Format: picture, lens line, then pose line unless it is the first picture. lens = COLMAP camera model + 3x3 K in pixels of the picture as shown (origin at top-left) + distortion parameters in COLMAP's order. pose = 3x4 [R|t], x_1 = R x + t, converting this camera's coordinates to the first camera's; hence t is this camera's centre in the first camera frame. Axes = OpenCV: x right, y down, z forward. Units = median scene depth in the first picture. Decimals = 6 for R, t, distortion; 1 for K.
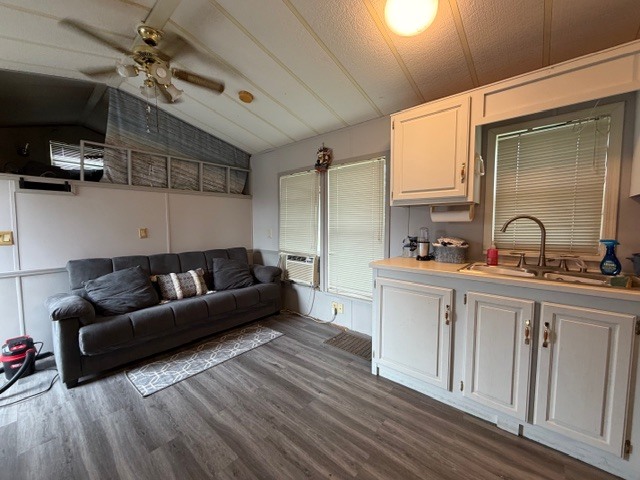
lens RADIAL K [[255.1, 0, 318.0], [0, 255.1, 239.3], [0, 0, 1]] dist [0.001032, -0.000672]
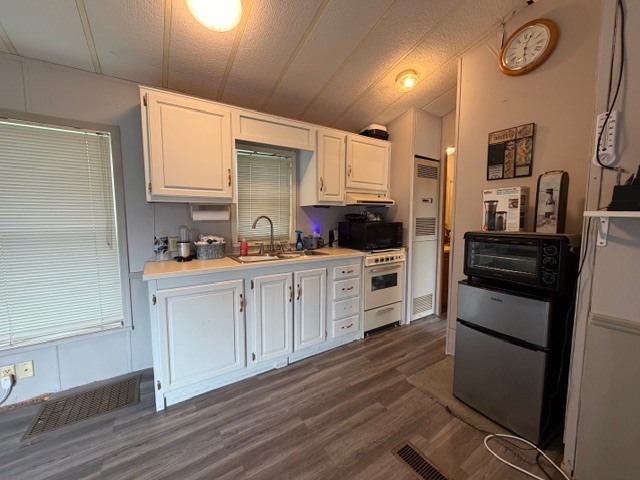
lens RADIAL K [[255.1, 0, 318.8], [0, 255.1, 239.1], [0, 0, 1]] dist [0.001032, -0.000672]
pose [[0.277339, -0.079384, 0.957487, -0.356192], [0.060083, 0.996063, 0.065179, -0.031044], [-0.958892, 0.039452, 0.281016, 0.259357]]
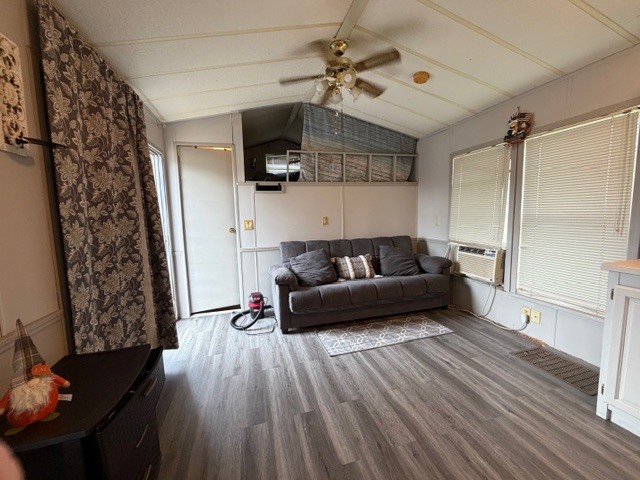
lens RADIAL K [[255.1, 0, 317.8], [0, 255.1, 238.9], [0, 0, 1]] dist [0.001032, -0.000672]
pose [[0.833920, 0.037184, -0.550631, -0.067032], [-0.010496, 0.998616, 0.051539, -0.003761], [0.551786, -0.037200, 0.833156, -0.027527]]
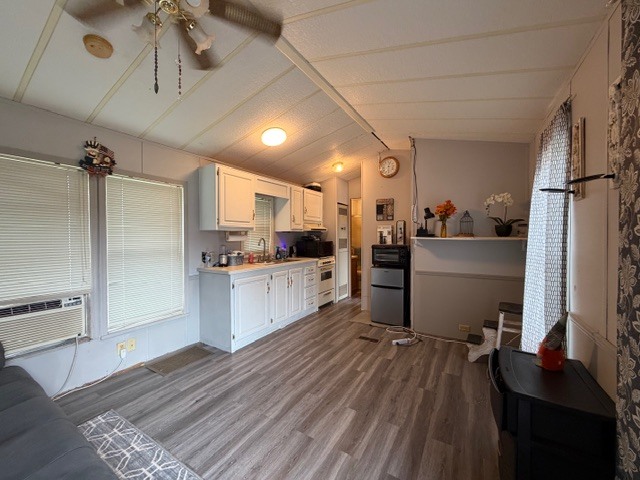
lens RADIAL K [[255.1, 0, 319.5], [0, 255.1, 238.4], [0, 0, 1]] dist [0.001032, -0.000672]
pose [[-0.169352, -0.006711, 0.985533, -1.159745], [0.064496, 0.997758, 0.017877, -0.074772], [-0.983443, 0.066590, -0.168539, 0.703333]]
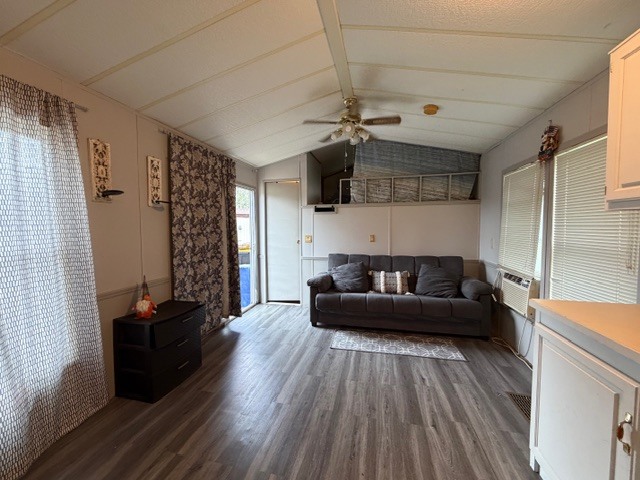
lens RADIAL K [[255.1, 0, 317.7], [0, 255.1, 238.8], [0, 0, 1]] dist [0.001032, -0.000672]
pose [[0.463563, 0.043157, -0.885012, 0.501831], [-0.049578, 0.998512, 0.022723, -0.050871], [0.884676, 0.033343, 0.465013, 0.169205]]
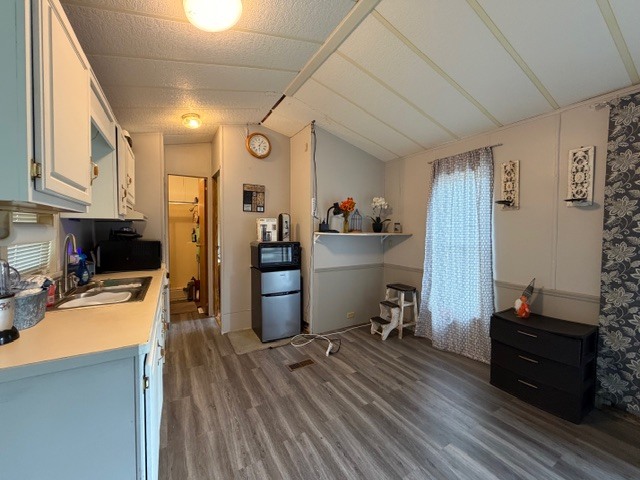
lens RADIAL K [[255.1, 0, 318.2], [0, 255.1, 238.5], [0, 0, 1]] dist [0.001032, -0.000672]
pose [[-0.946427, -0.009241, 0.322787, -0.195009], [0.018968, 0.996274, 0.084138, -0.105456], [-0.322362, 0.085753, -0.942724, 1.220622]]
